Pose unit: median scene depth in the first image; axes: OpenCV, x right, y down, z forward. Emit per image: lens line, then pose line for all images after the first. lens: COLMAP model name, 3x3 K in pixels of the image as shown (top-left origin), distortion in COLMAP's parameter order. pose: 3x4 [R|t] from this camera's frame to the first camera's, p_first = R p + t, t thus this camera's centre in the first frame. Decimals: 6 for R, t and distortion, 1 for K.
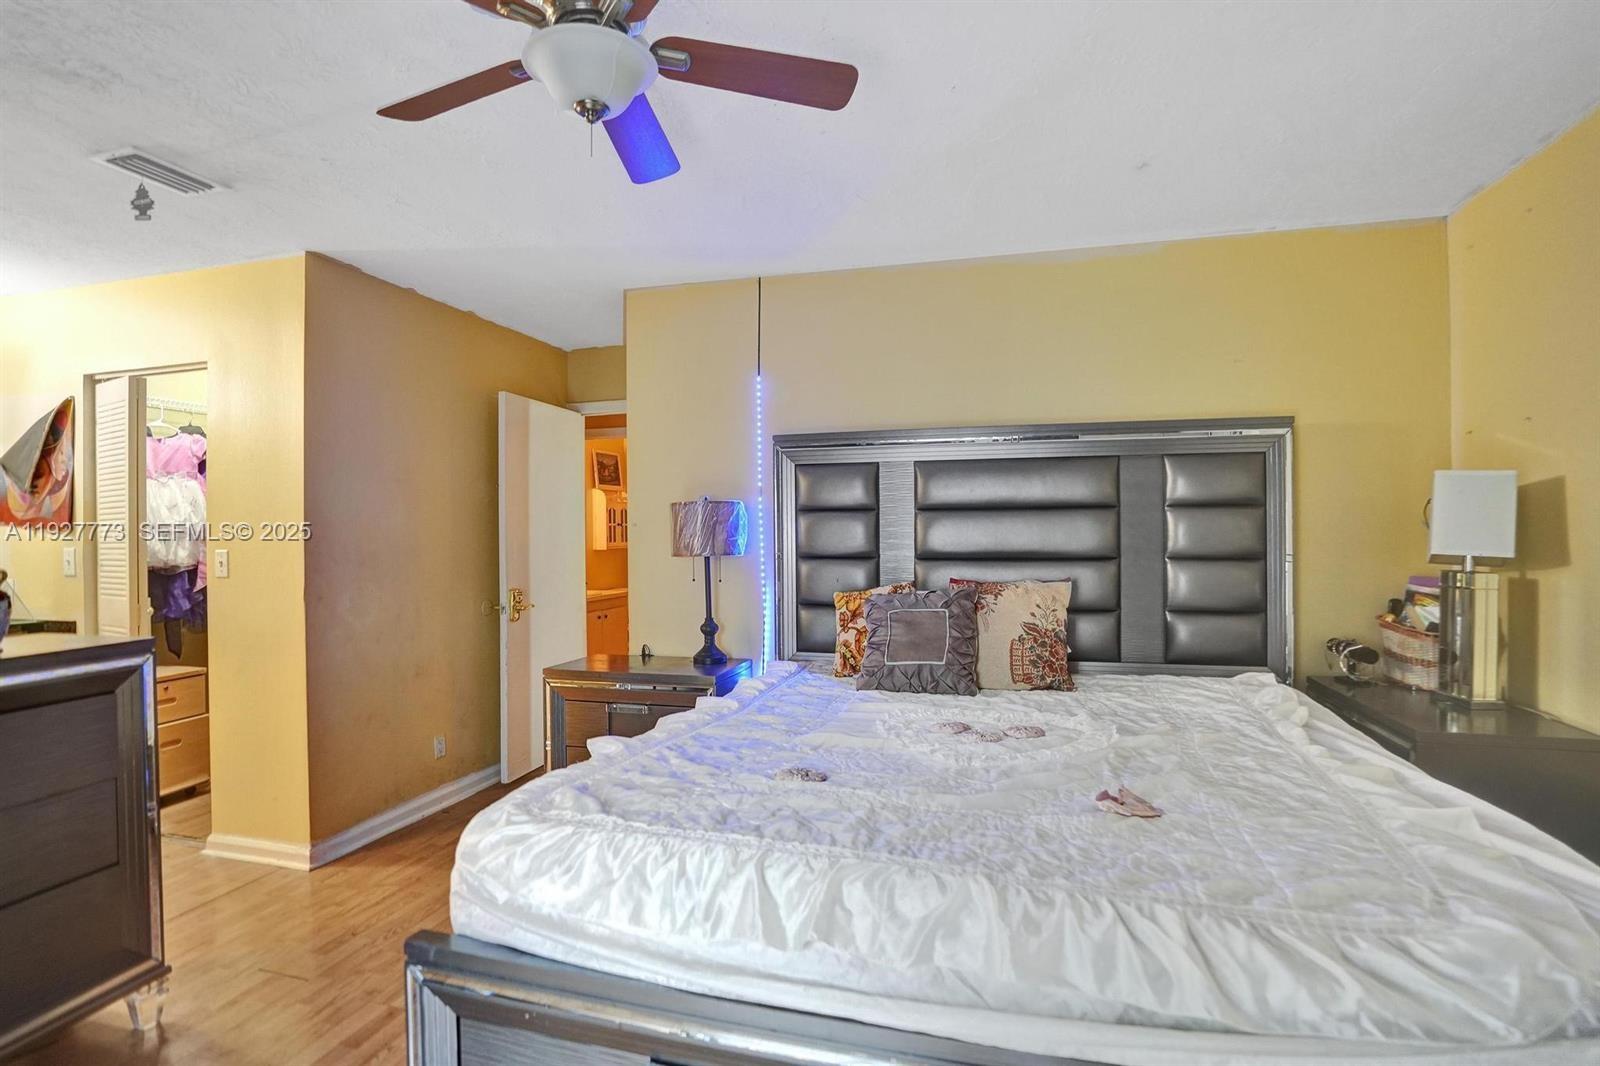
lens RADIAL K [[775.6, 0, 800.0], [0, 775.6, 533.0], [0, 0, 1]] dist [-0.073045, 0.032053]
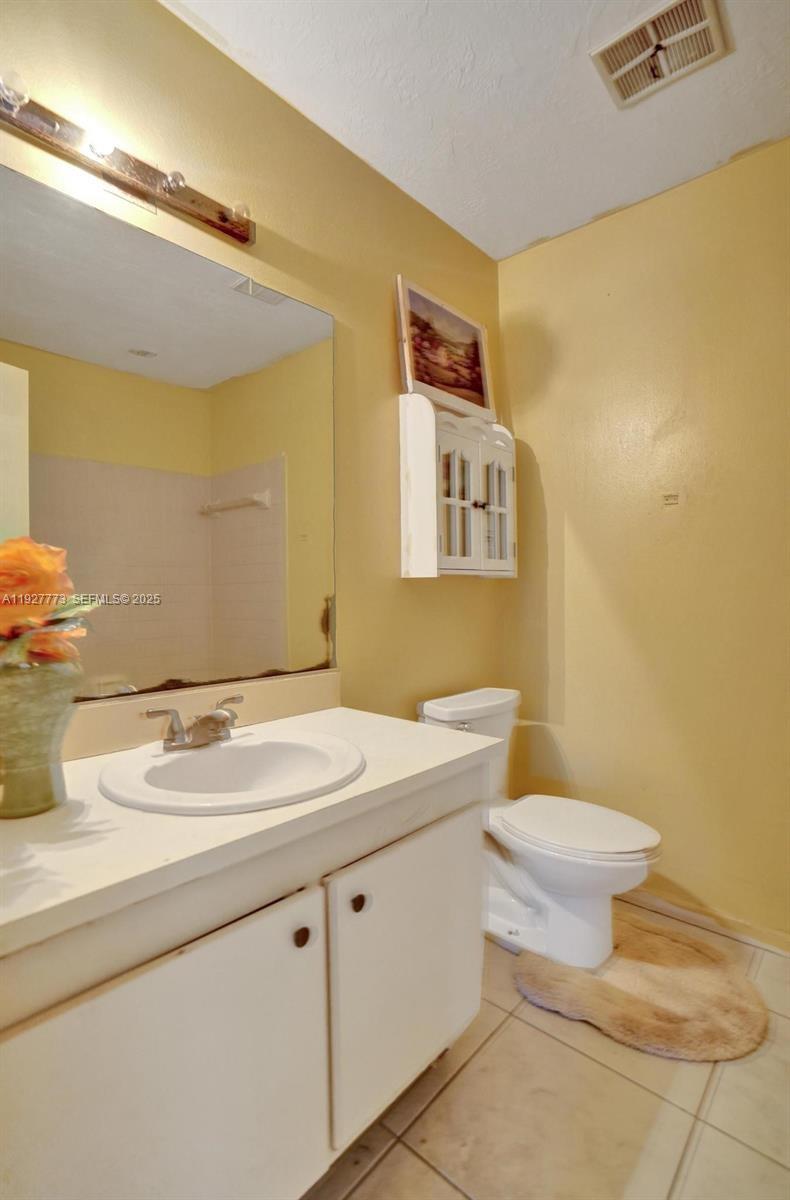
lens RADIAL K [[567.8, 0, 393.2], [0, 567.8, 613.6], [0, 0, 1]] dist [-0.050168, -0.000163]
pose [[0.899543, 0.016334, -0.436527, -0.160710], [0.001031, 0.999219, 0.039513, 0.027132], [0.436831, -0.035994, 0.898823, 0.767619]]
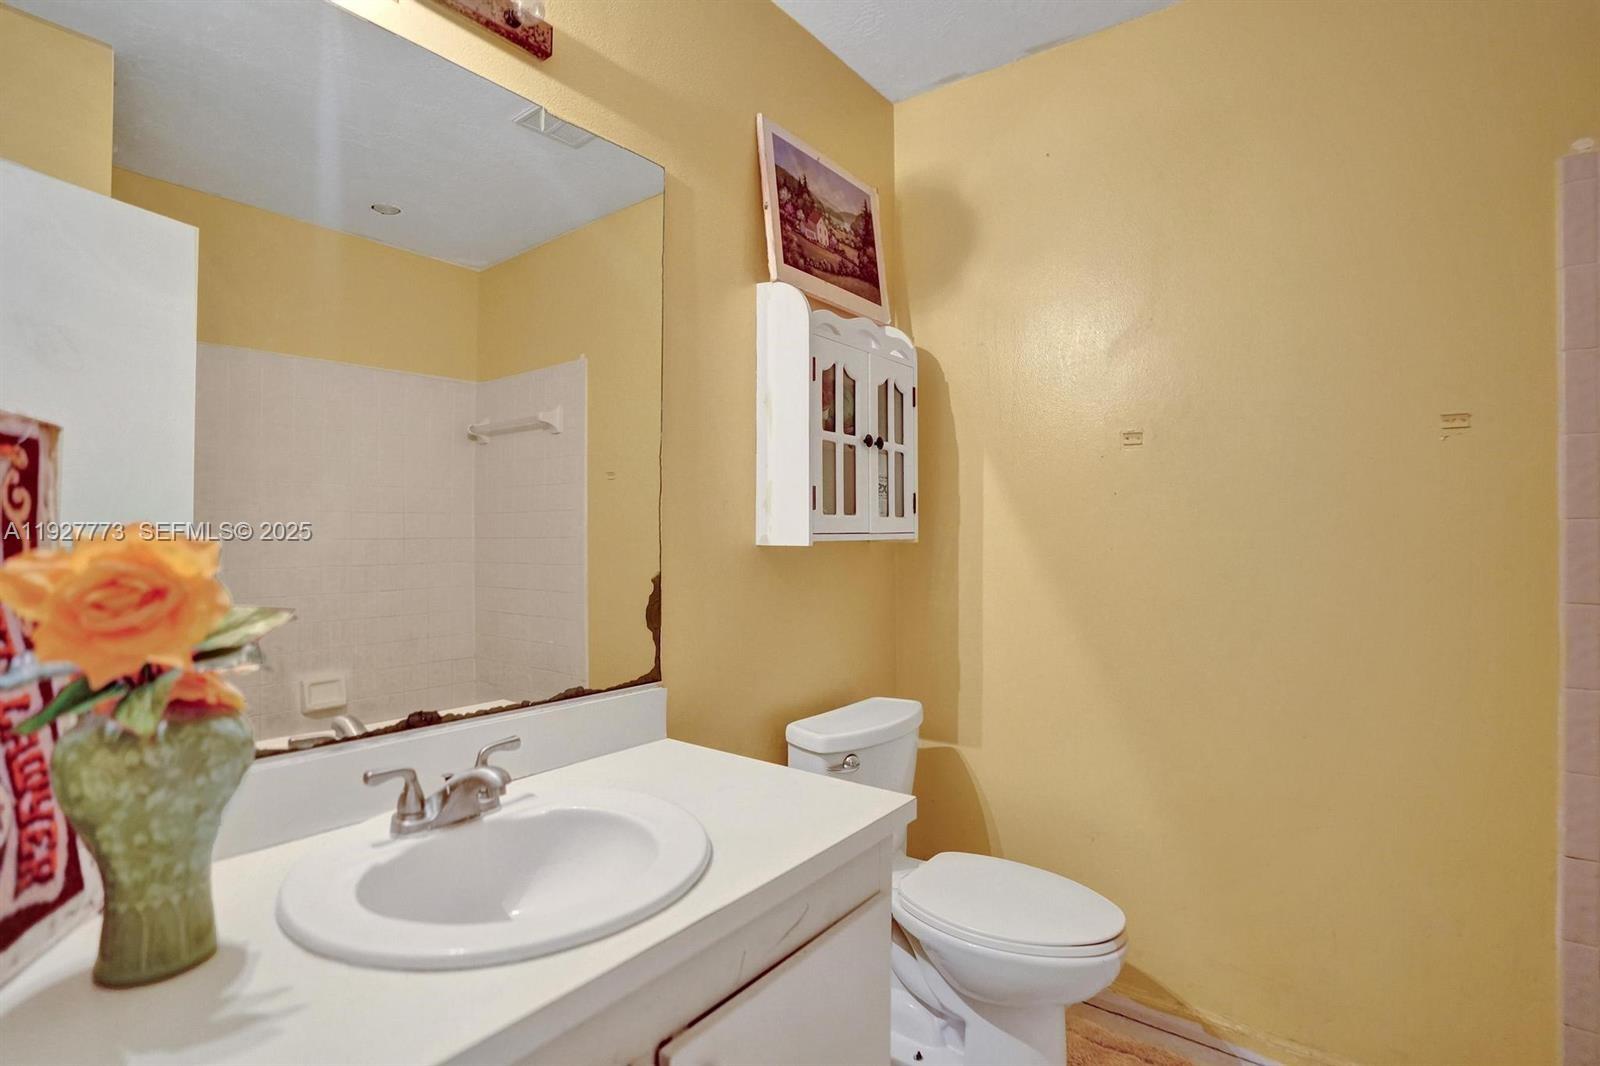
lens RADIAL K [[775.6, 0, 800.0], [0, 775.6, 533.0], [0, 0, 1]] dist [-0.073045, 0.032053]
pose [[0.935234, 0.002621, -0.354022, -0.172458], [-0.005260, 0.999965, -0.006491, 0.018683], [0.353992, 0.007933, 0.935215, 0.780405]]
